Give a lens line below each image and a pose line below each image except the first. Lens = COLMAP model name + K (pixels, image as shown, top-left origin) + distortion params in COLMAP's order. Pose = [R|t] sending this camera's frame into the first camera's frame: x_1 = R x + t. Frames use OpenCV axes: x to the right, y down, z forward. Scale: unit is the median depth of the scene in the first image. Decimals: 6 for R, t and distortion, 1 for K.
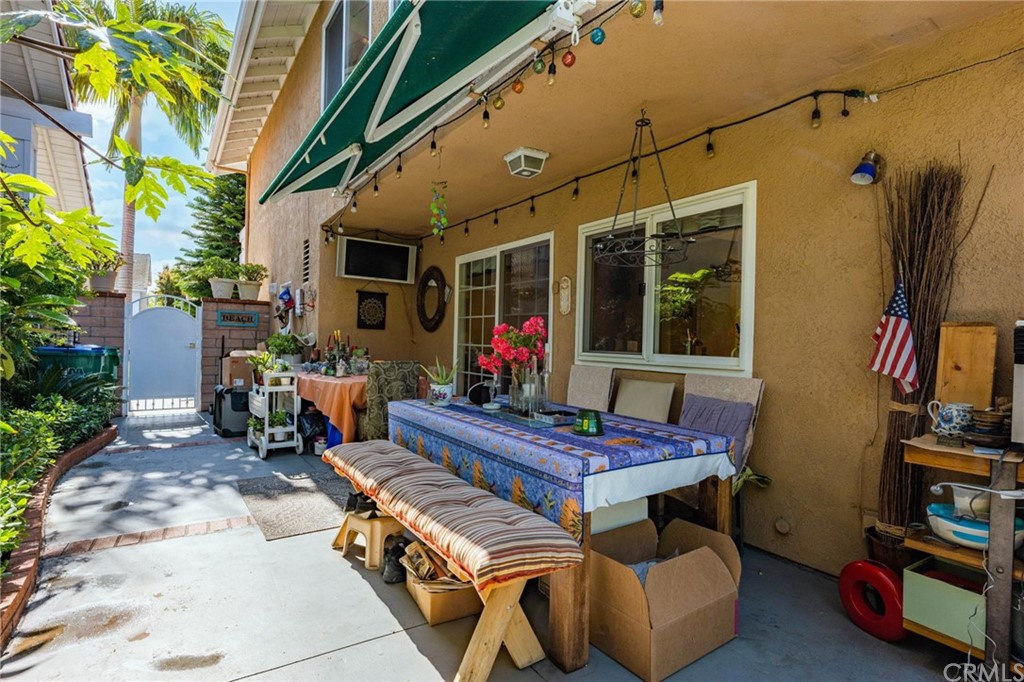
lens RADIAL K [[492.9, 0, 509.4], [0, 492.9, 340.1], [0, 0, 1]] dist [0.005052, 0.000329]
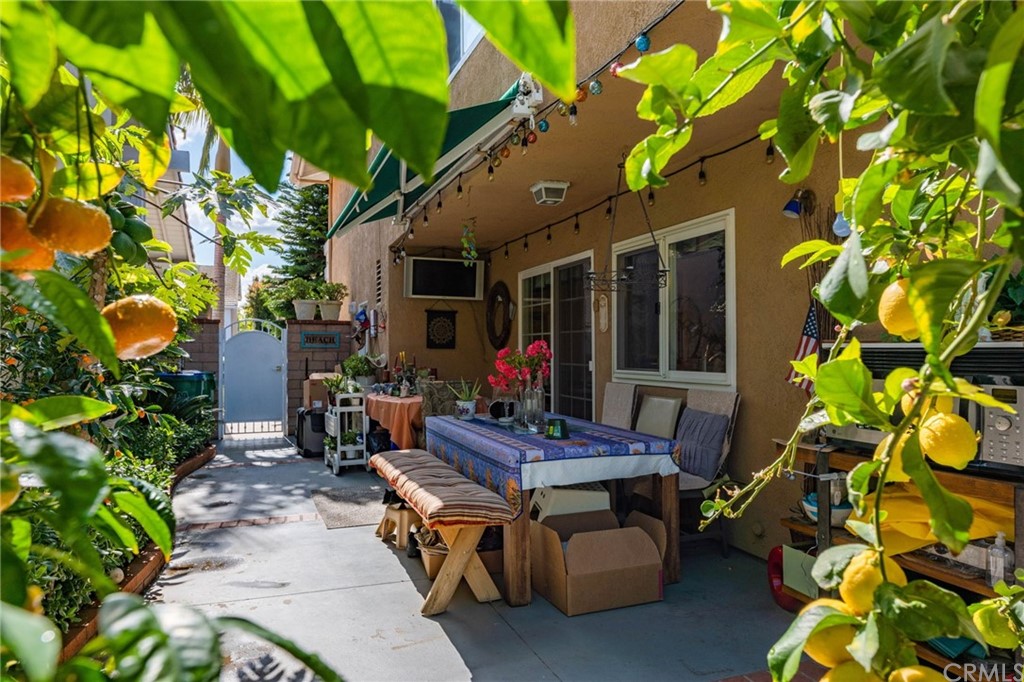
lens RADIAL K [[645.7, 0, 515.7], [0, 645.7, 341.1], [0, 0, 1]] dist [0.016129, -0.000924]
pose [[0.973867, -0.029193, -0.225233, 0.279842], [0.025218, 0.999472, -0.020508, -0.013856], [0.225713, 0.014292, 0.974089, -0.385231]]
